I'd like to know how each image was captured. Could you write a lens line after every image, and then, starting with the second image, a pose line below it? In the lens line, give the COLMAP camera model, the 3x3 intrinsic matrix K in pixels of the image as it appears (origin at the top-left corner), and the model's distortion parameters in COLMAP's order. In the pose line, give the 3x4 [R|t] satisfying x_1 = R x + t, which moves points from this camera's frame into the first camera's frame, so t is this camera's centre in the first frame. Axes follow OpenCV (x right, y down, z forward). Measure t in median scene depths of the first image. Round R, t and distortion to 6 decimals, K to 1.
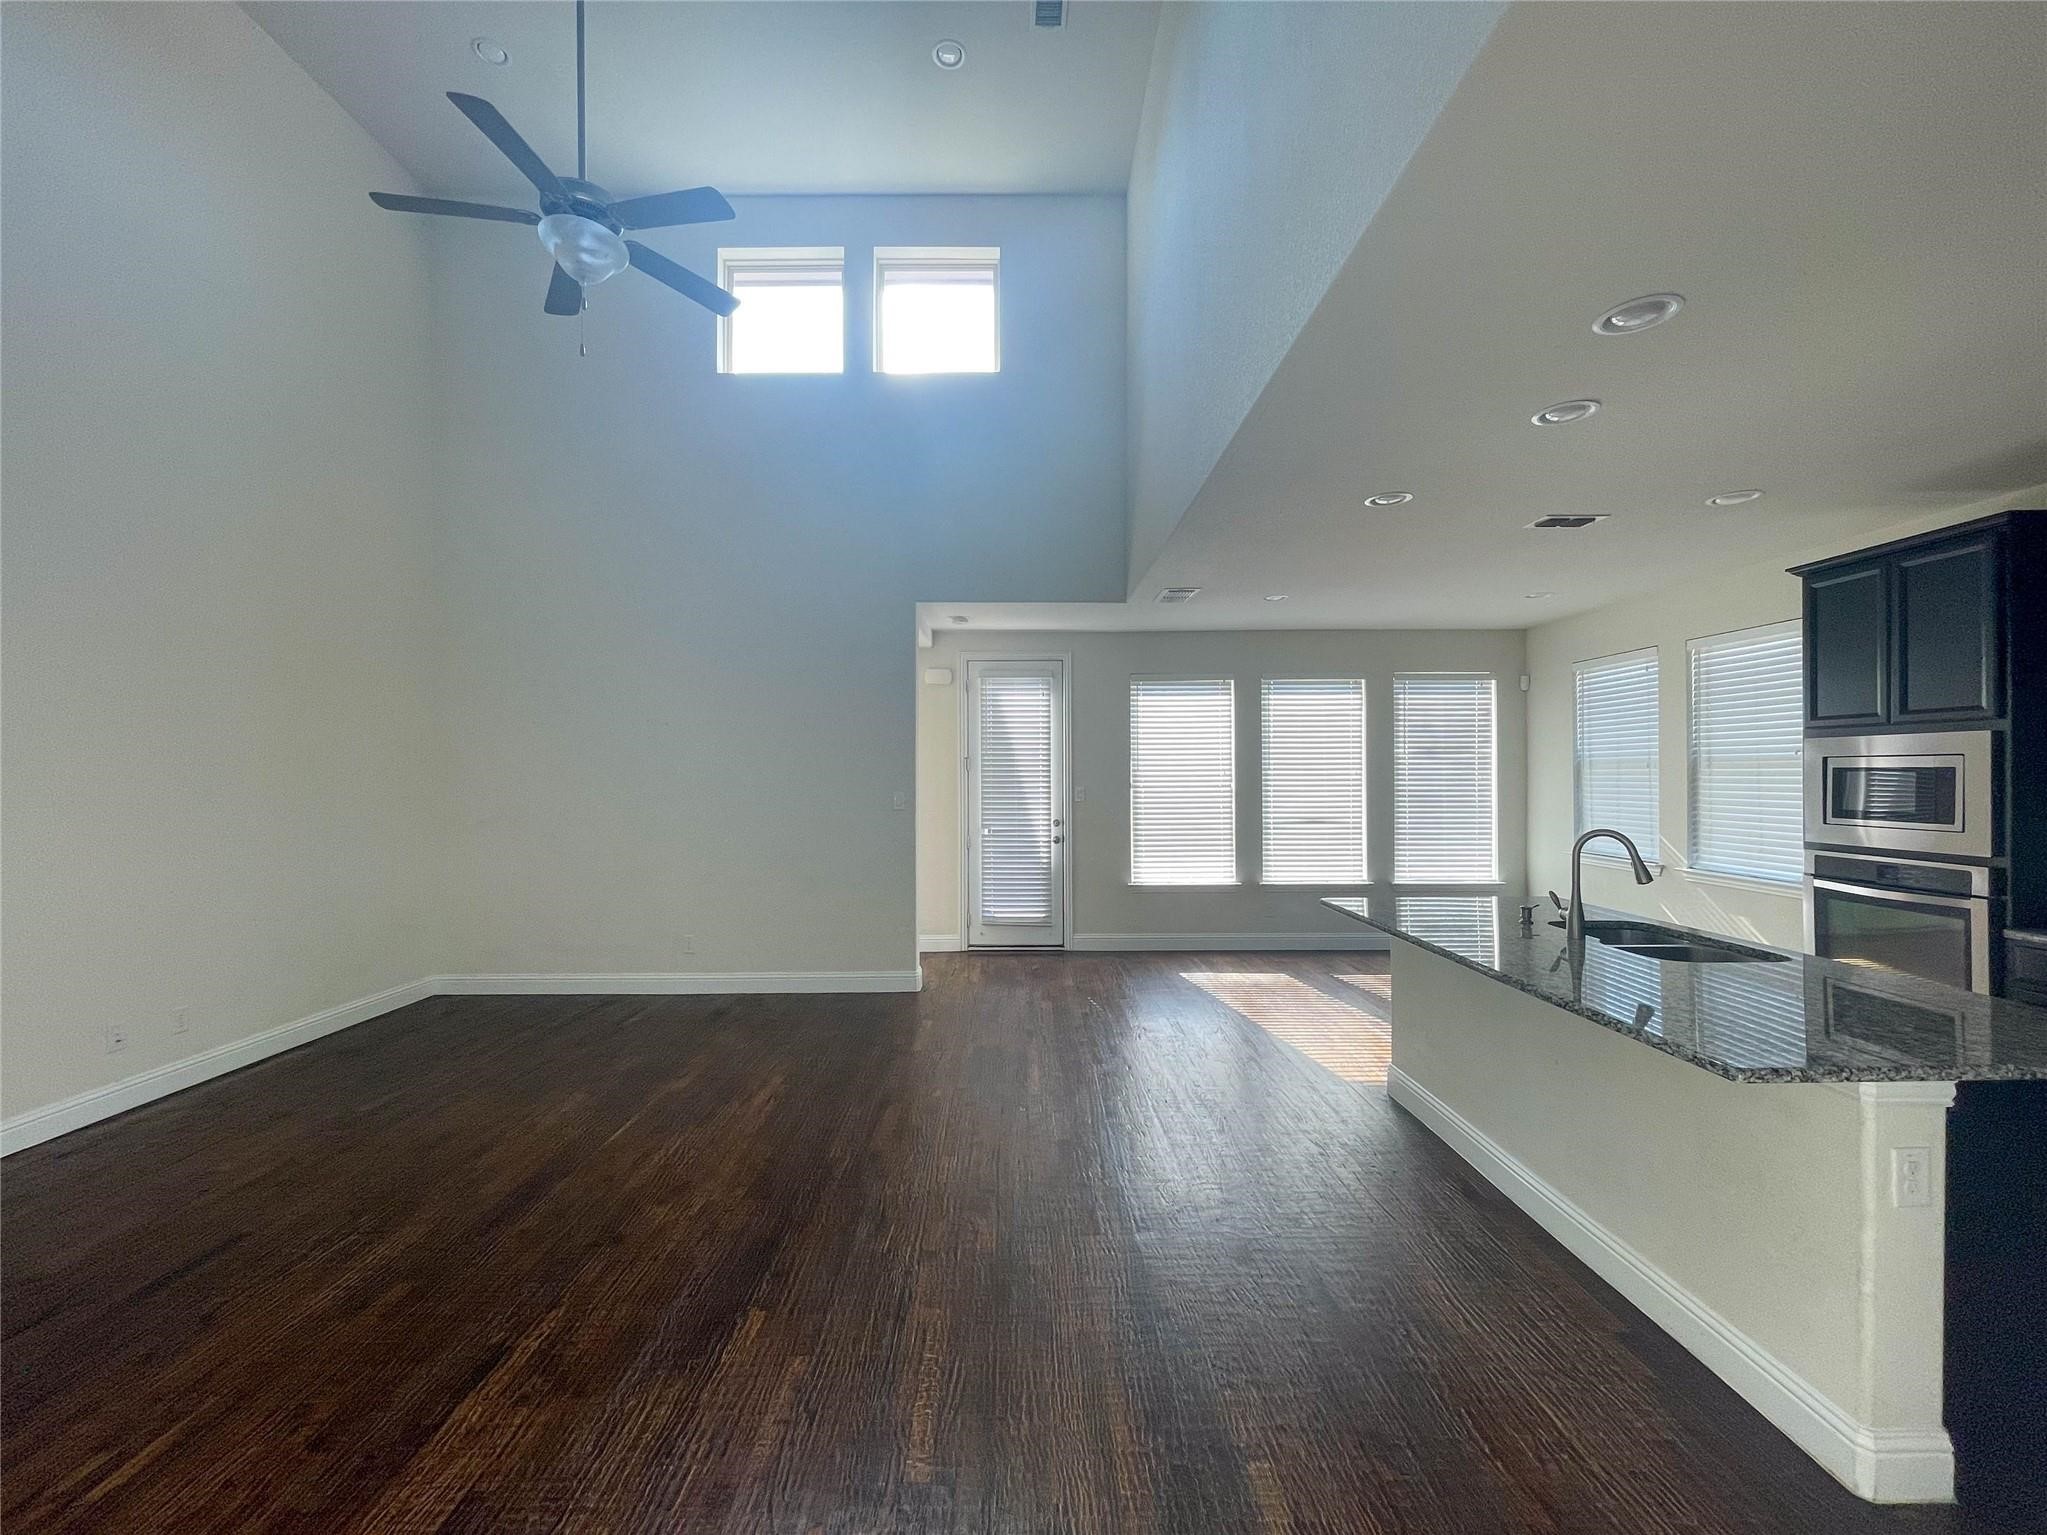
lens RADIAL K [[846.0, 0, 1030.3], [0, 846.0, 774.0], [0, 0, 1]] dist [0.001940, -0.001427]
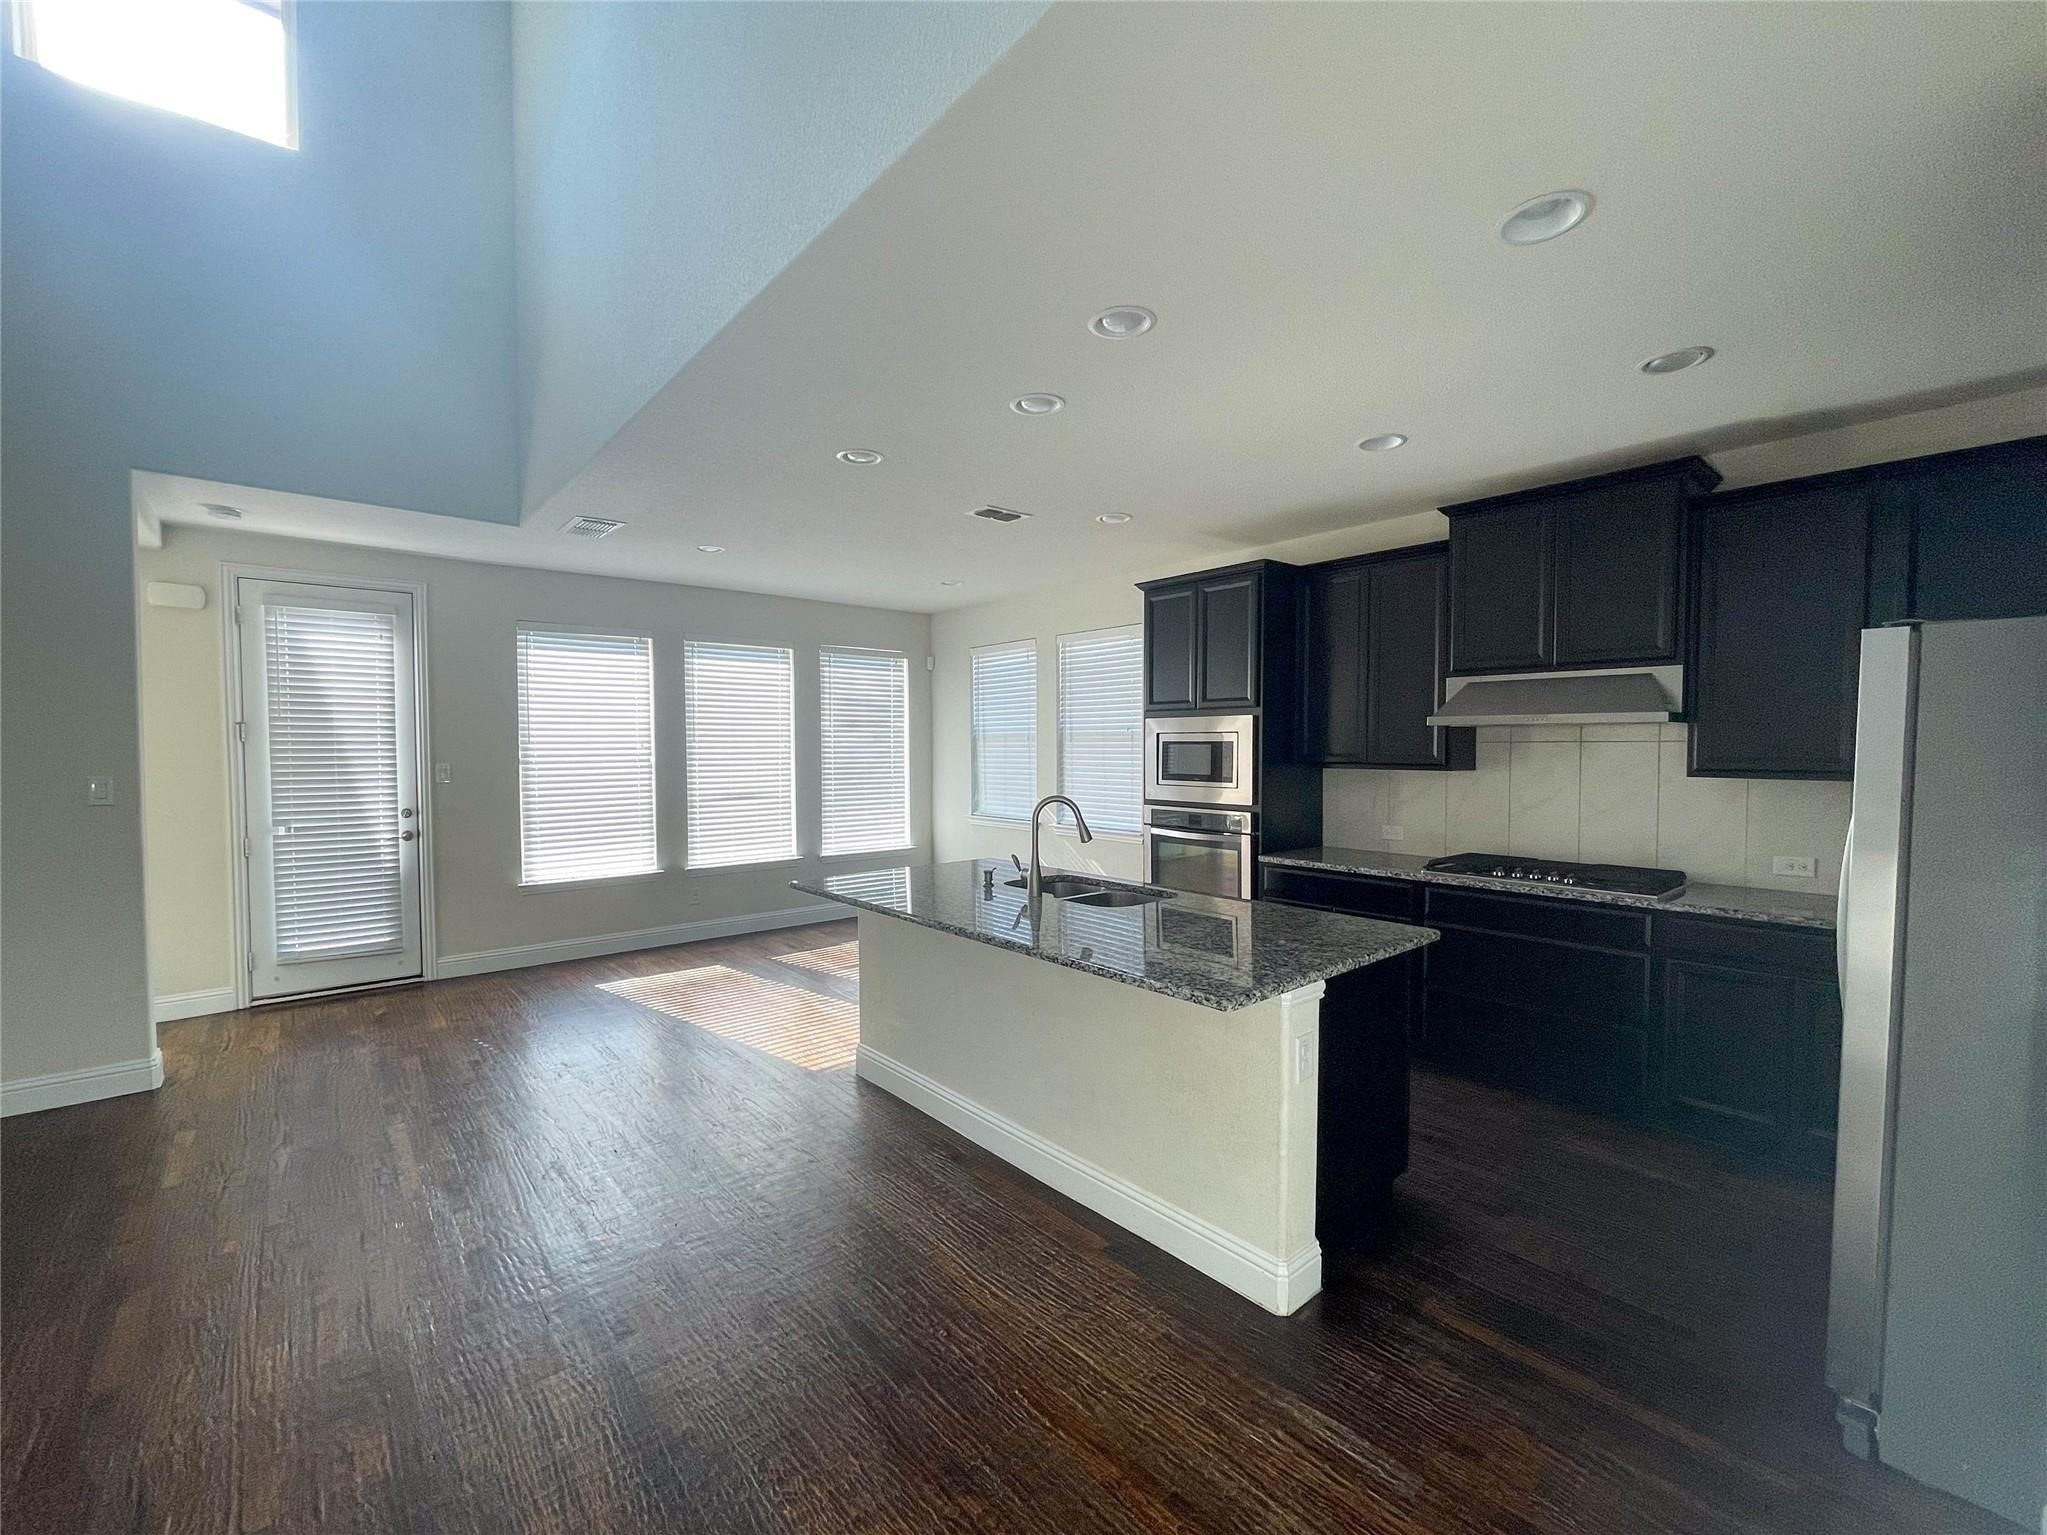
lens RADIAL K [[846.0, 0, 1007.8], [0, 846.0, 773.0], [0, 0, 1]] dist [0.001940, -0.001427]
pose [[0.766949, -0.020317, 0.641387, -0.063393], [0.000408, 0.999514, 0.031174, 0.000387], [-0.641708, -0.023647, 0.766584, 0.148885]]
